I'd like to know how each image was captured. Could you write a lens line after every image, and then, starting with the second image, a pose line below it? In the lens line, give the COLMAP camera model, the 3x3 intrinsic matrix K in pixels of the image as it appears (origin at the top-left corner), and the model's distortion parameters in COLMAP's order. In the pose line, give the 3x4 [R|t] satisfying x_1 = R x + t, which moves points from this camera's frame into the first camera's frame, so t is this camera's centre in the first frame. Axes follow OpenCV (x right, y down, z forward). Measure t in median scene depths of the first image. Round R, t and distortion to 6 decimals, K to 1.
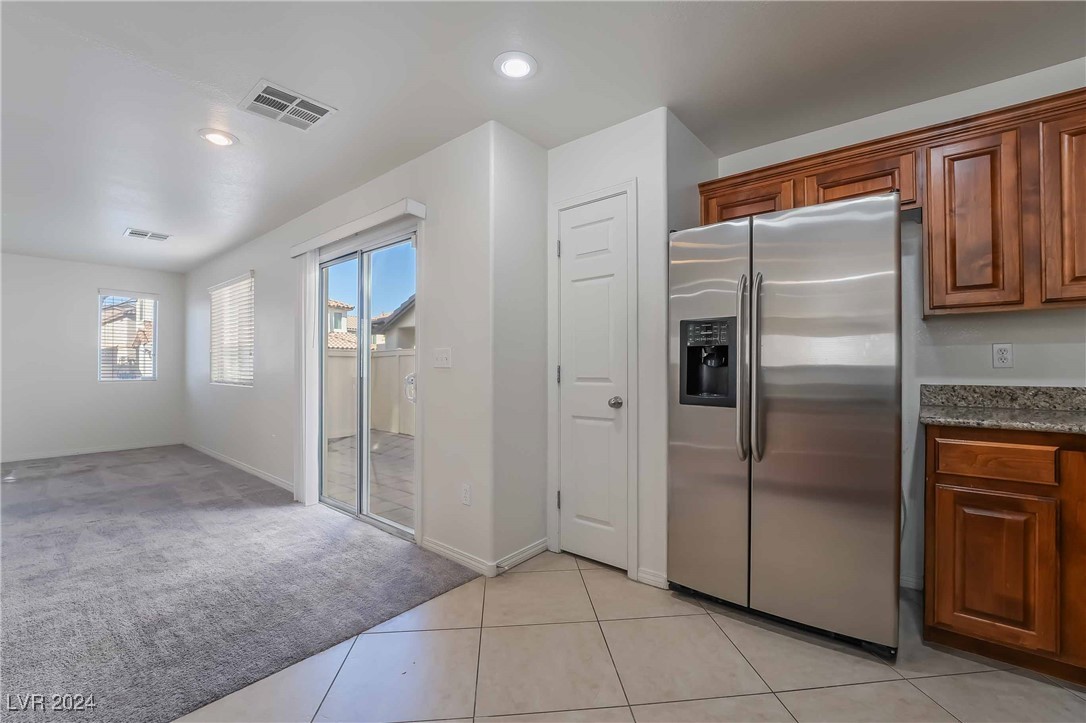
lens RADIAL K [[447.1, 0, 548.1], [0, 447.1, 366.4], [0, 0, 1]] dist [-0.020967, 0.001000]
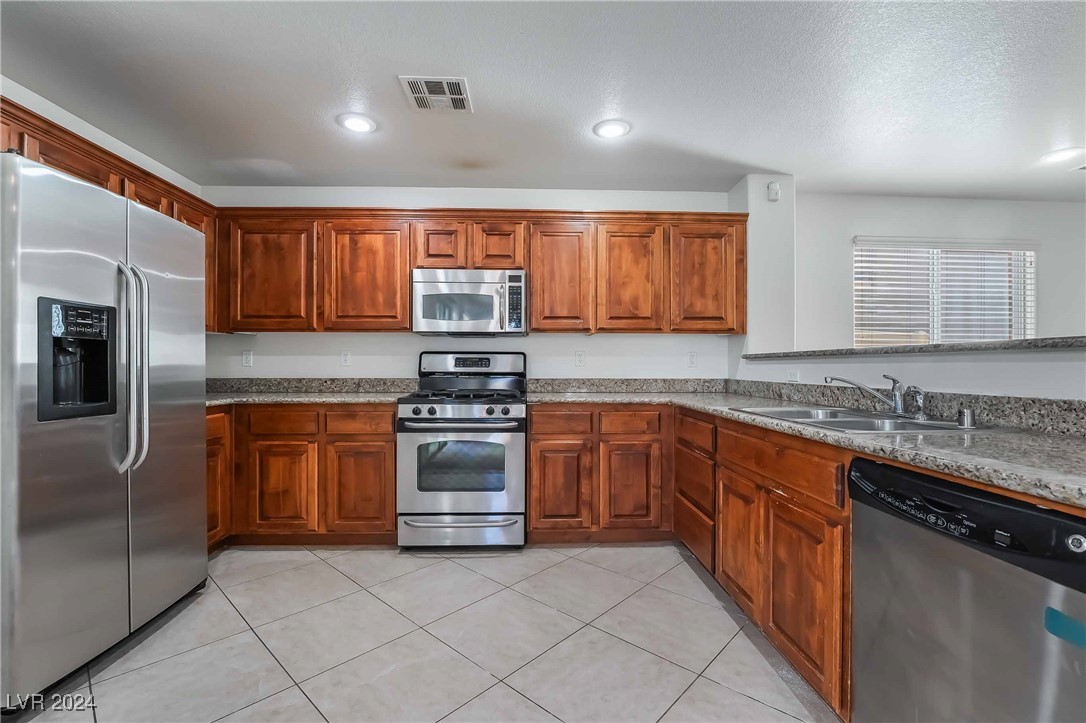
lens RADIAL K [[447.1, 0, 543.5], [0, 447.1, 364.3], [0, 0, 1]] dist [-0.020967, 0.001000]
pose [[-0.658873, 0.003679, 0.752245, -0.769539], [-0.000666, 0.999985, -0.005473, 0.001869], [-0.752254, -0.004107, -0.658860, 0.955471]]
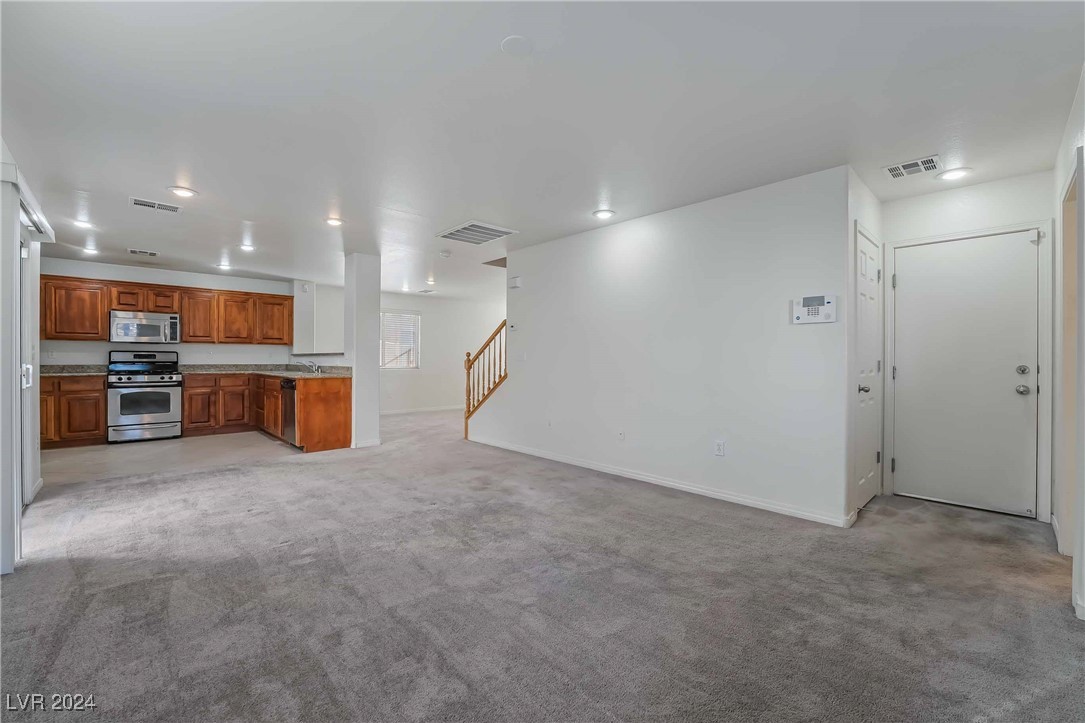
lens RADIAL K [[446.7, 0, 537.5], [0, 446.7, 360.5], [0, 0, 1]] dist [-0.020967, 0.001000]
pose [[-0.990791, -0.002079, 0.135382, -2.244978], [-0.001759, 0.999995, 0.002482, 0.002621], [-0.135387, 0.002221, -0.990790, 2.456591]]
